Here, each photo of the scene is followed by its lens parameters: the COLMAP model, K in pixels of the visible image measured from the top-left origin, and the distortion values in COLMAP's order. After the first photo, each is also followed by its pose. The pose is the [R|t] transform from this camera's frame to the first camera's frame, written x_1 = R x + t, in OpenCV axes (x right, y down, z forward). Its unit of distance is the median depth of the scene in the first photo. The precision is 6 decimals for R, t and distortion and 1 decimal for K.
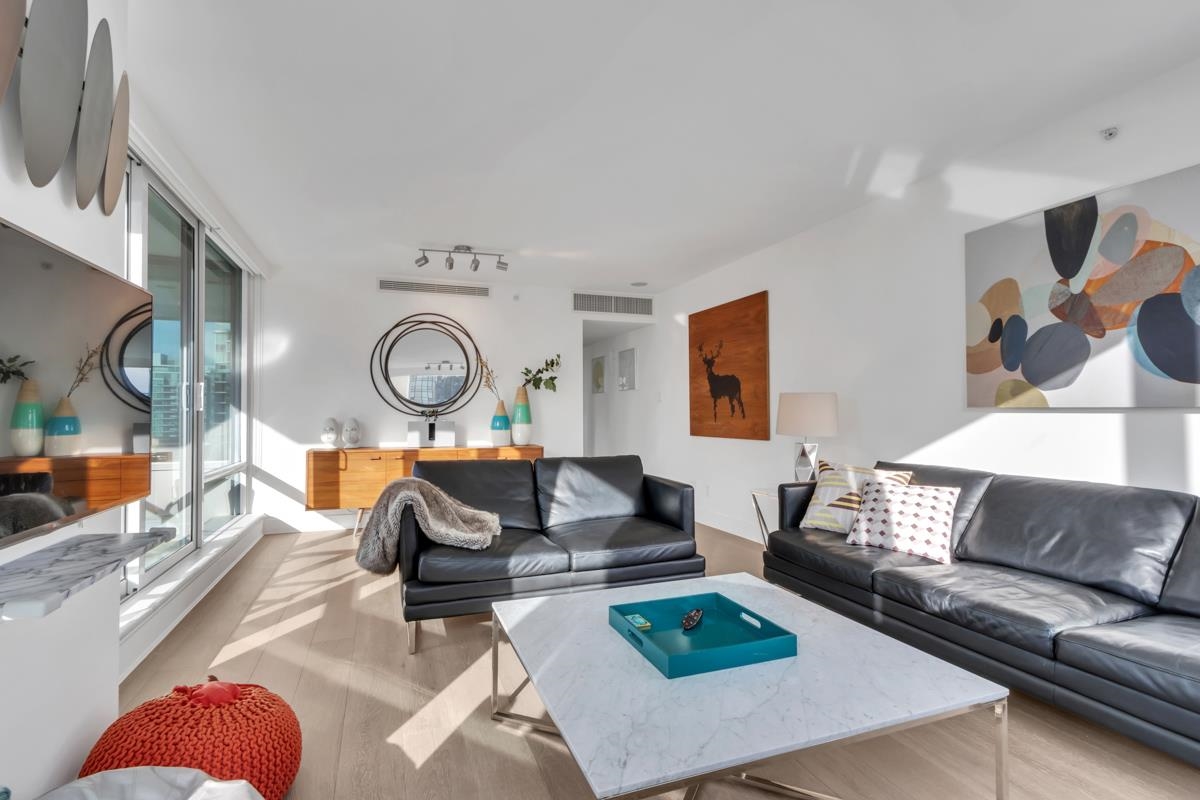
lens RADIAL K [[557.2, 0, 589.9], [0, 557.2, 402.7], [0, 0, 1]] dist [-0.001940, -0.000007]
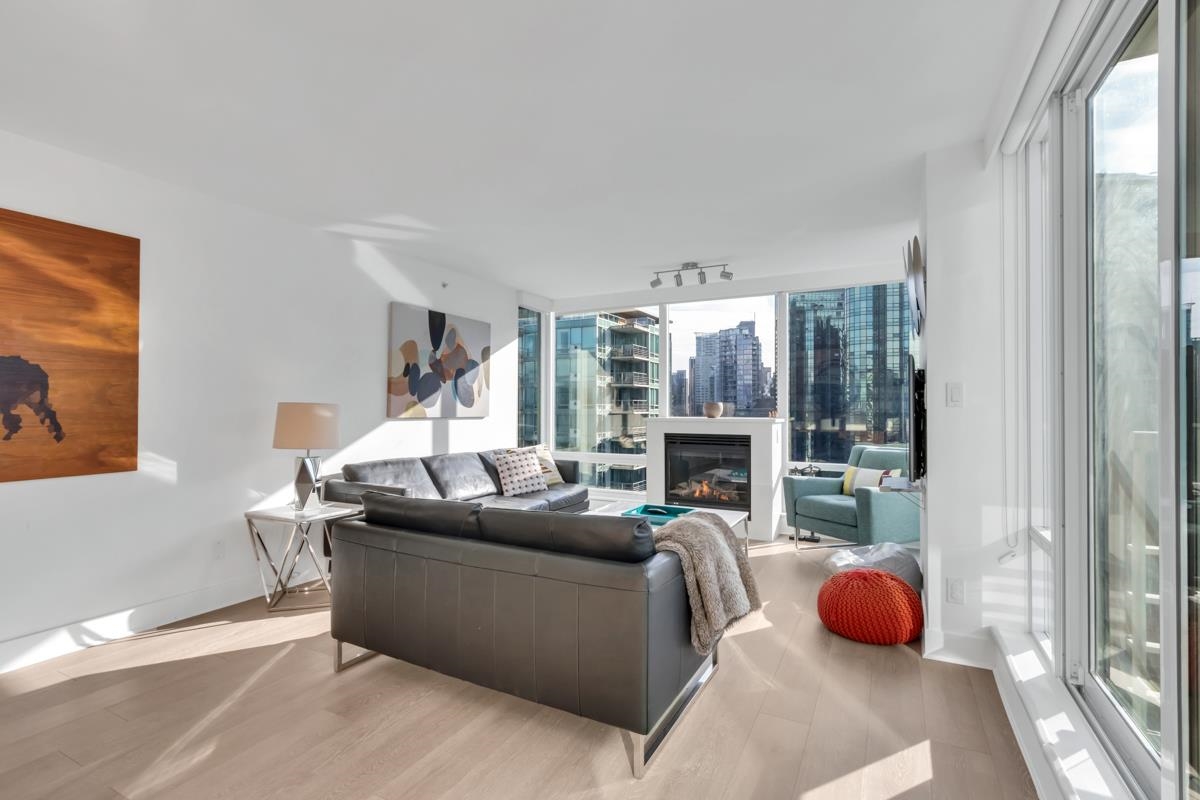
lens RADIAL K [[557.2, 0, 589.9], [0, 557.2, 402.7], [0, 0, 1]] dist [-0.001940, -0.000007]
pose [[-0.662602, 0.008191, 0.748927, -0.868777], [-0.012790, 0.999671, -0.022249, -0.005473], [-0.748863, -0.024321, -0.662279, 1.736098]]
